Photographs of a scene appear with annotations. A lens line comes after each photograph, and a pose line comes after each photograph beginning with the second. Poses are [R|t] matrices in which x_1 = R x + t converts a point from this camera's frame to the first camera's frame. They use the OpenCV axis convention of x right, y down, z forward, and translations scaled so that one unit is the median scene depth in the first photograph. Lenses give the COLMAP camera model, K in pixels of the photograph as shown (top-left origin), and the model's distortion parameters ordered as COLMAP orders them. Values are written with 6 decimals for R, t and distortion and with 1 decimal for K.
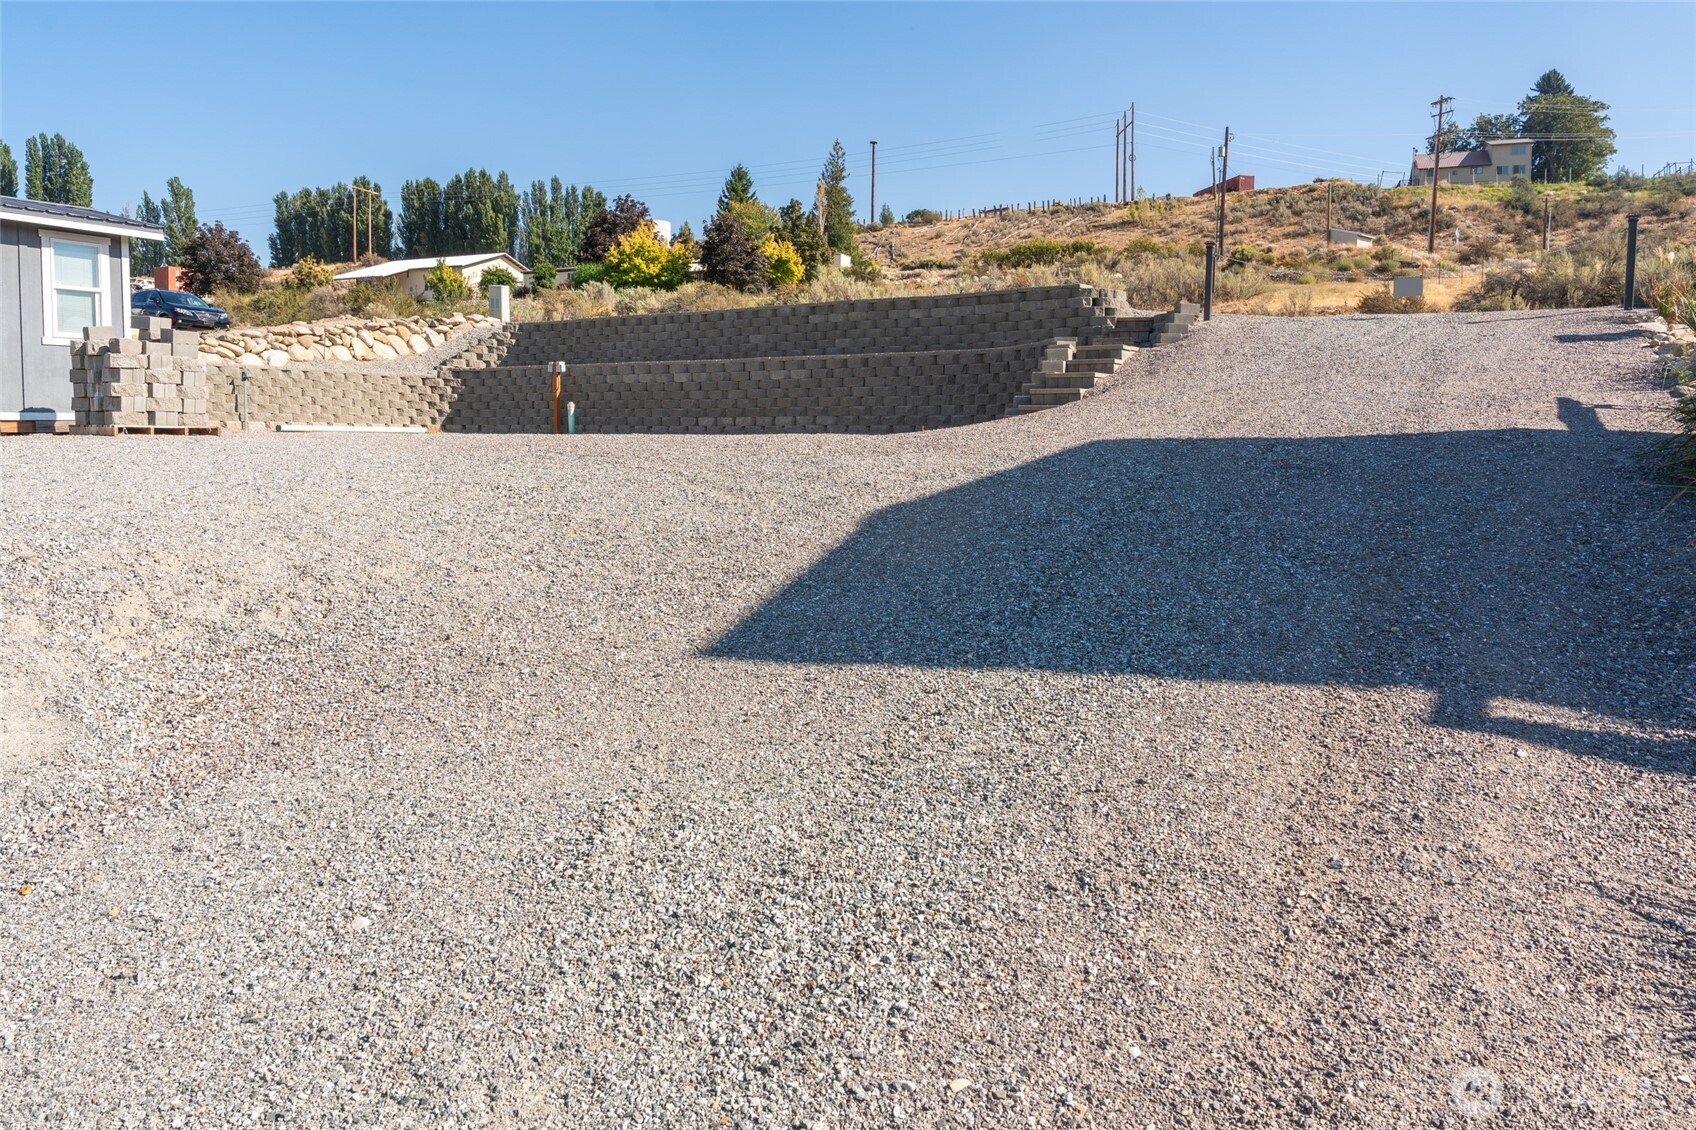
lens RADIAL K [[1184.4, 0, 843.3], [0, 1184.4, 519.3], [0, 0, 1]] dist [-0.002117, 0.000169]
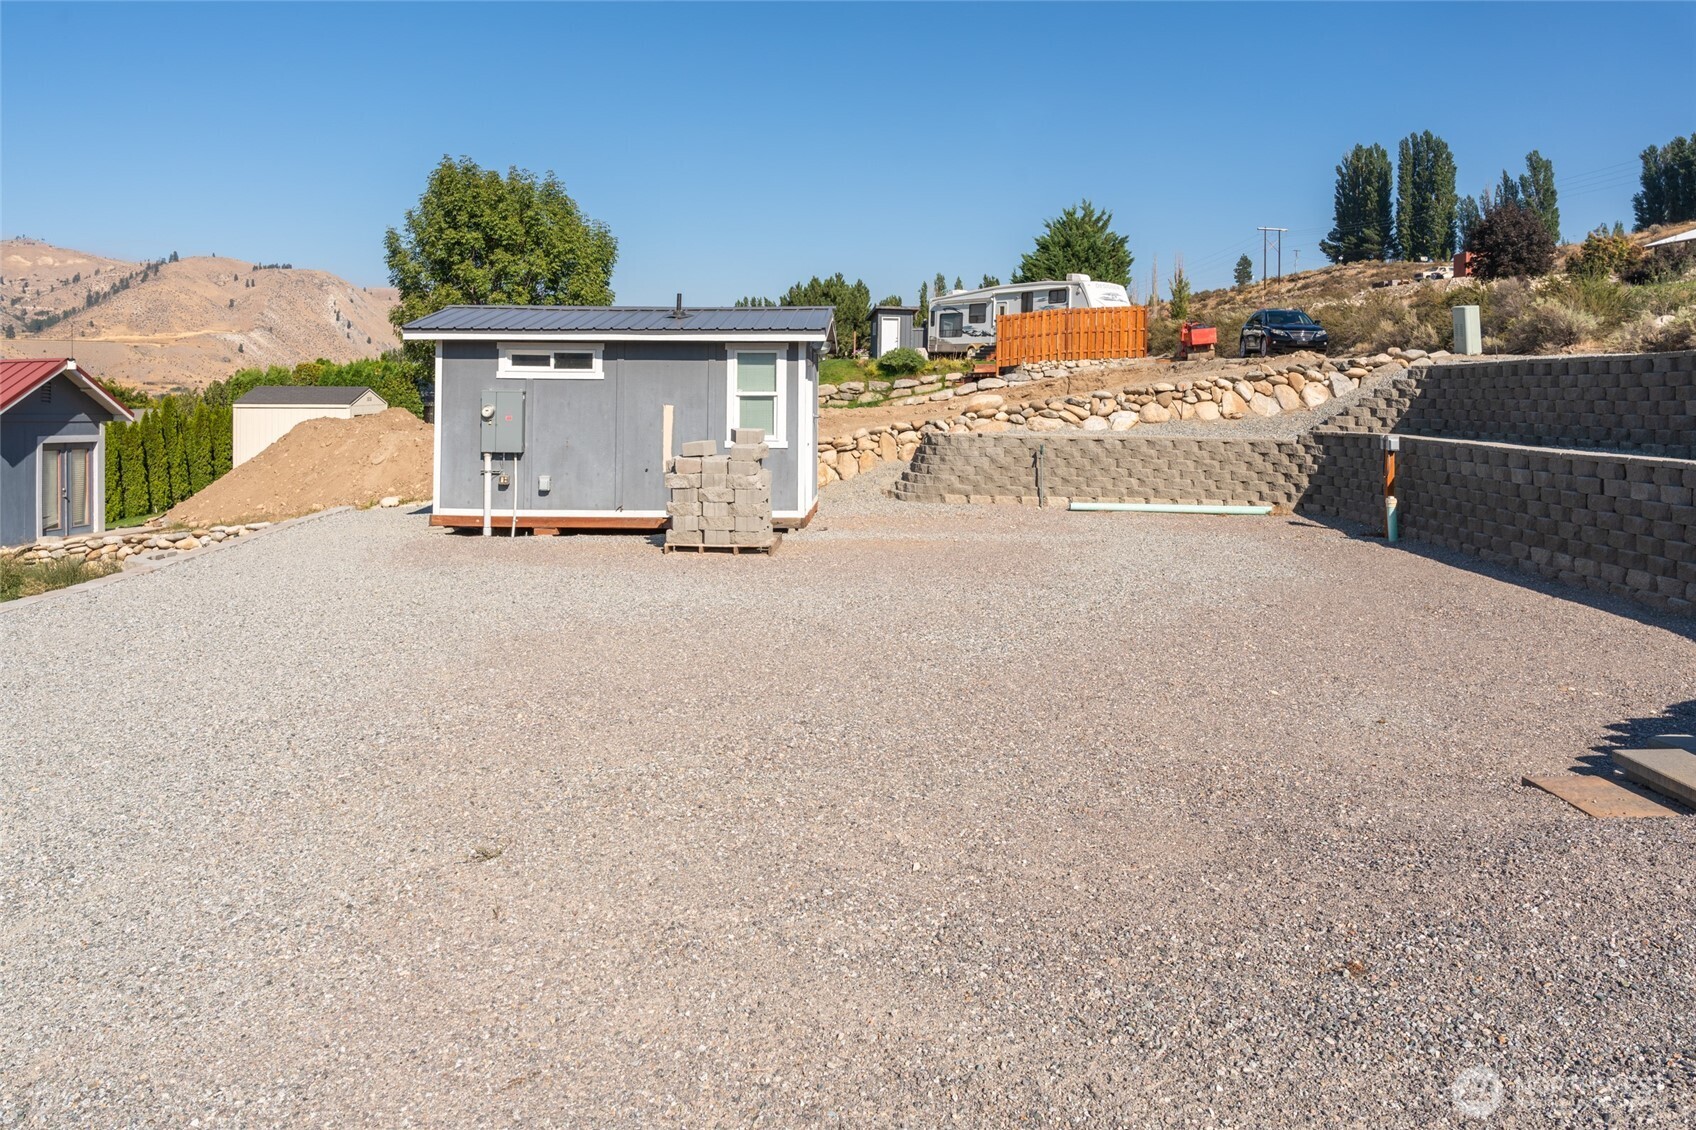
lens RADIAL K [[1190.6, 0, 849.6], [0, 1190.6, 369.3], [0, 0, 1]] dist [0.001437, 0.002008]
pose [[0.483472, -0.016227, -0.875210, 0.209955], [-0.069338, 0.995977, -0.056769, -0.102588], [0.872610, 0.088131, 0.480401, 0.351520]]
